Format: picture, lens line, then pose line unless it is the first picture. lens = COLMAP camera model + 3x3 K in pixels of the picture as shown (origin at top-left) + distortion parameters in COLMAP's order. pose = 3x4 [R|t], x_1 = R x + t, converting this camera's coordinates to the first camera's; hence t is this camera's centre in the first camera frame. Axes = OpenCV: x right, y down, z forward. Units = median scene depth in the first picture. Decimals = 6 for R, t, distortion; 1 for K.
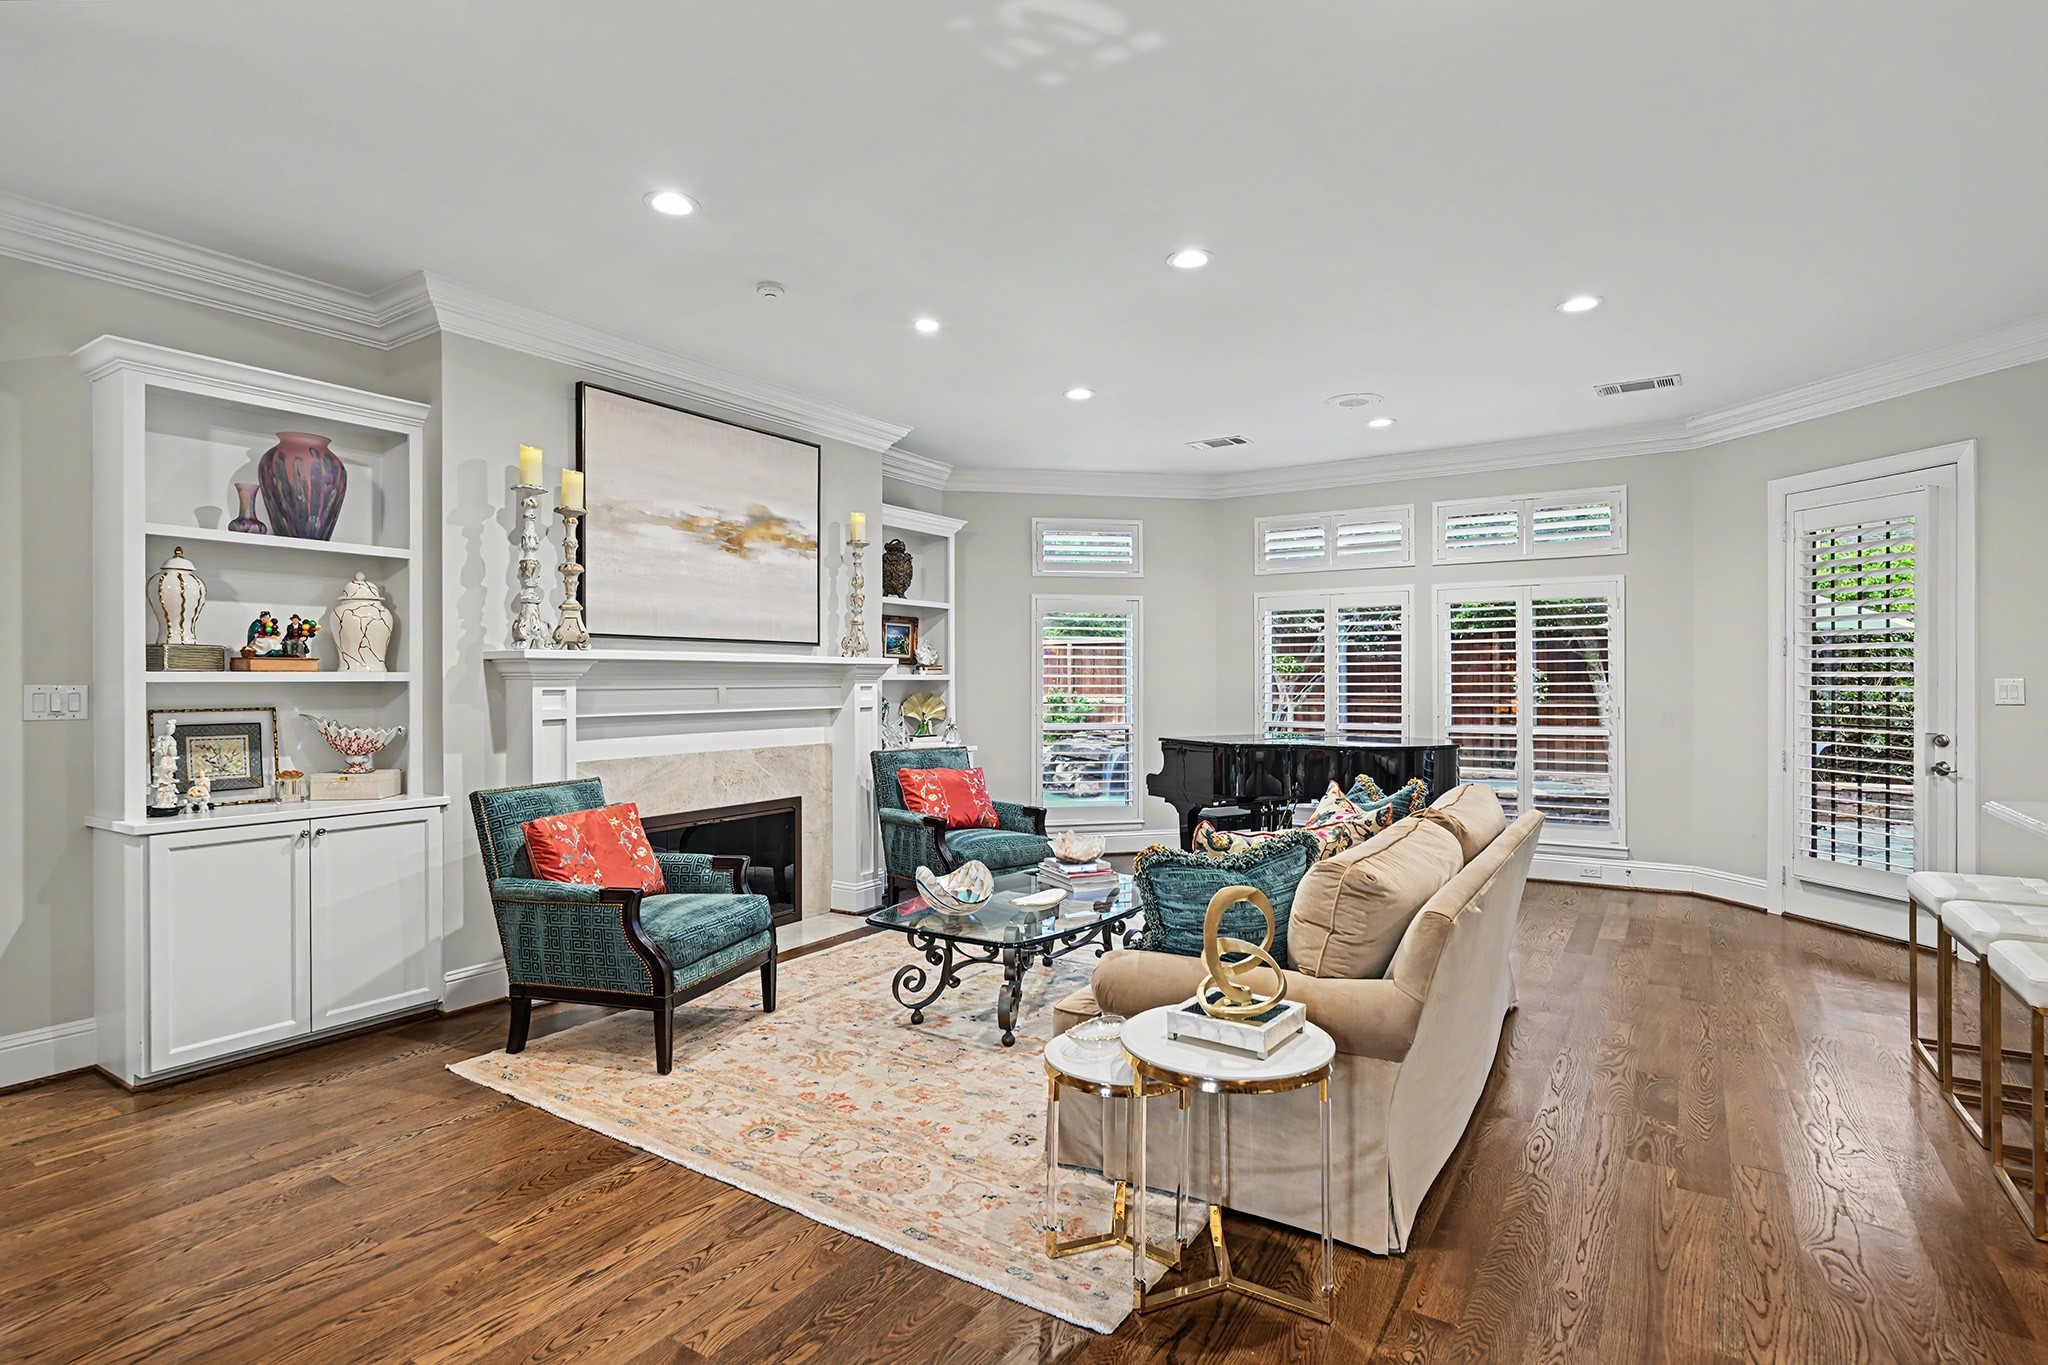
lens RADIAL K [[1037.7, 0, 1023.6], [0, 1037.7, 680.2], [0, 0, 1]] dist [-0.002983, 0.000100]
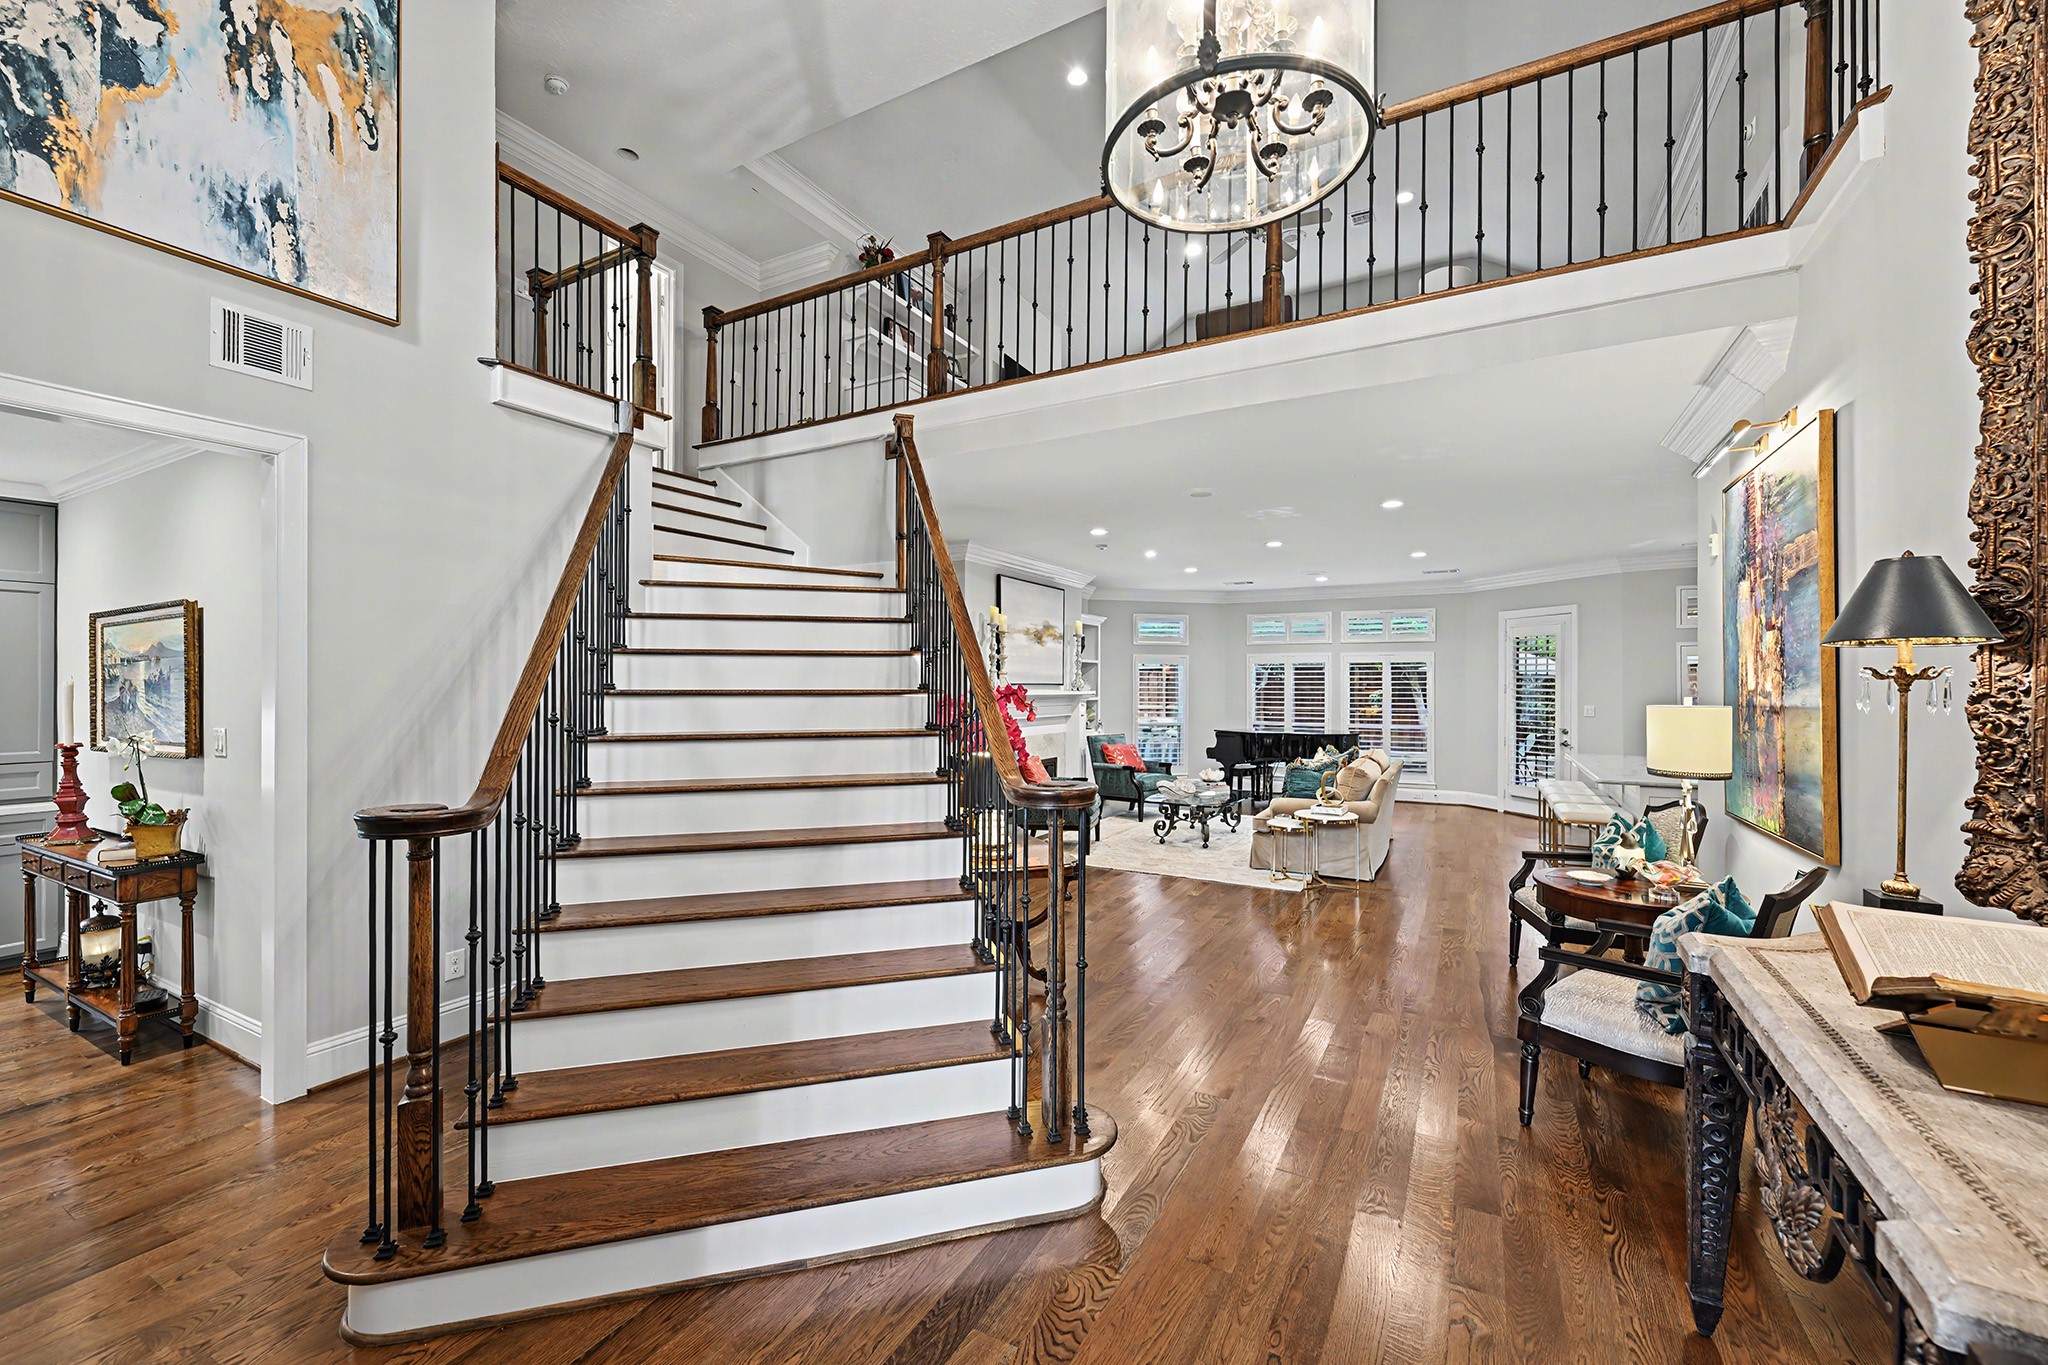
lens RADIAL K [[845.2, 0, 1019.4], [0, 845.2, 679.5], [0, 0, 1]] dist [-0.002864, -0.000164]
pose [[0.997356, 0.006979, 0.072340, -0.416235], [-0.006440, 0.999950, -0.007686, -0.031485], [-0.072390, 0.007200, 0.997350, -0.702354]]
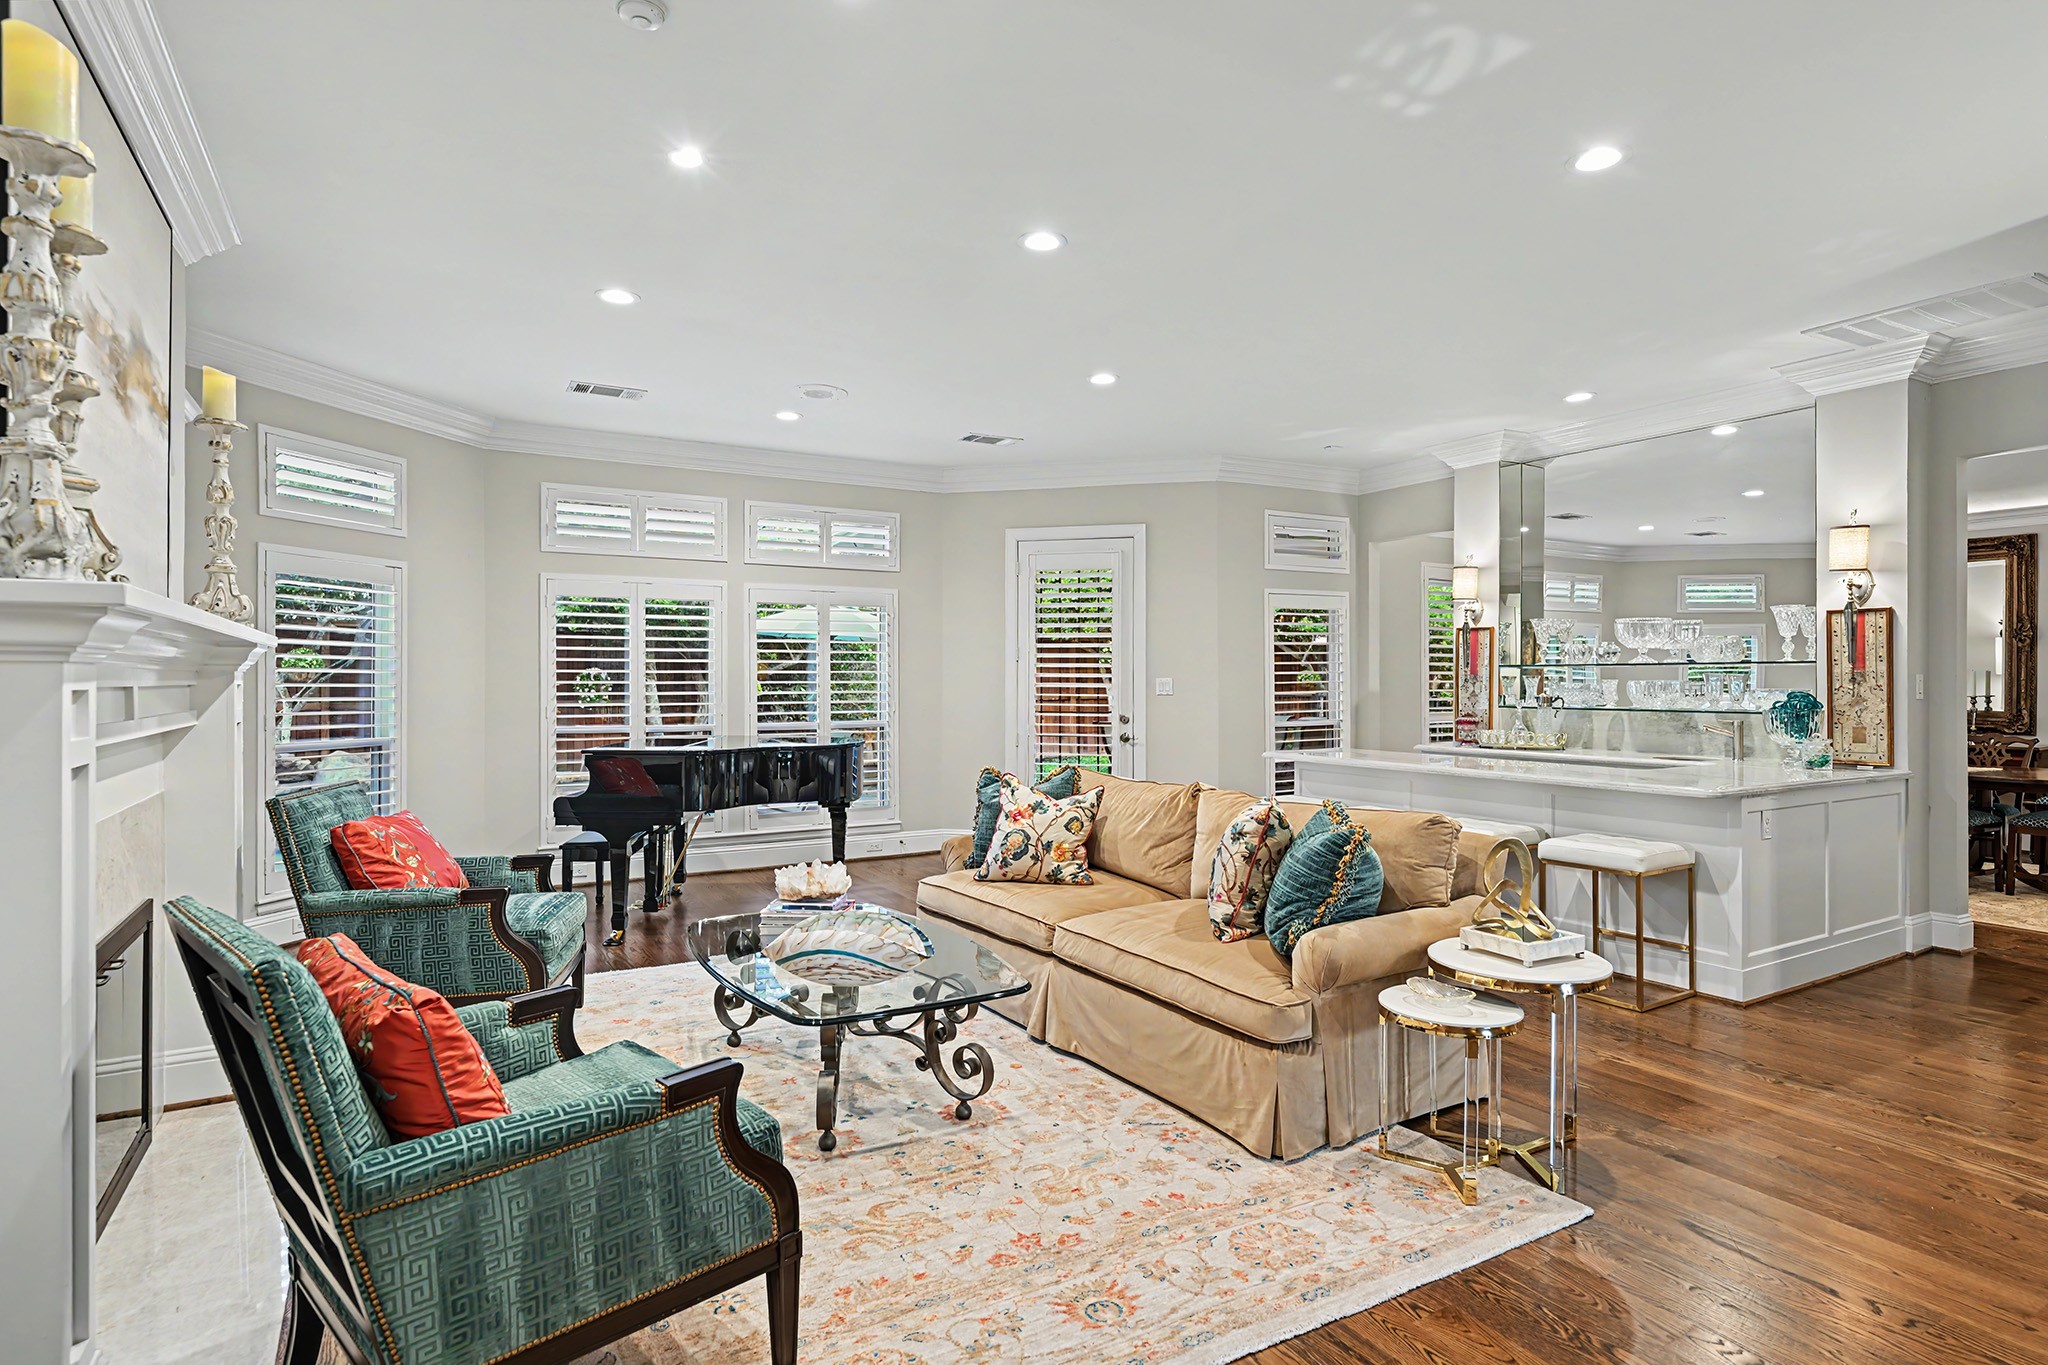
lens RADIAL K [[1051.8, 0, 1019.5], [0, 1051.8, 691.8], [0, 0, 1]] dist [-0.000731, 0.000222]
pose [[0.452217, -0.008628, 0.891866, -0.484500], [-0.003035, 0.999933, 0.011213, 0.001156], [-0.891903, -0.007778, 0.452161, 0.382025]]
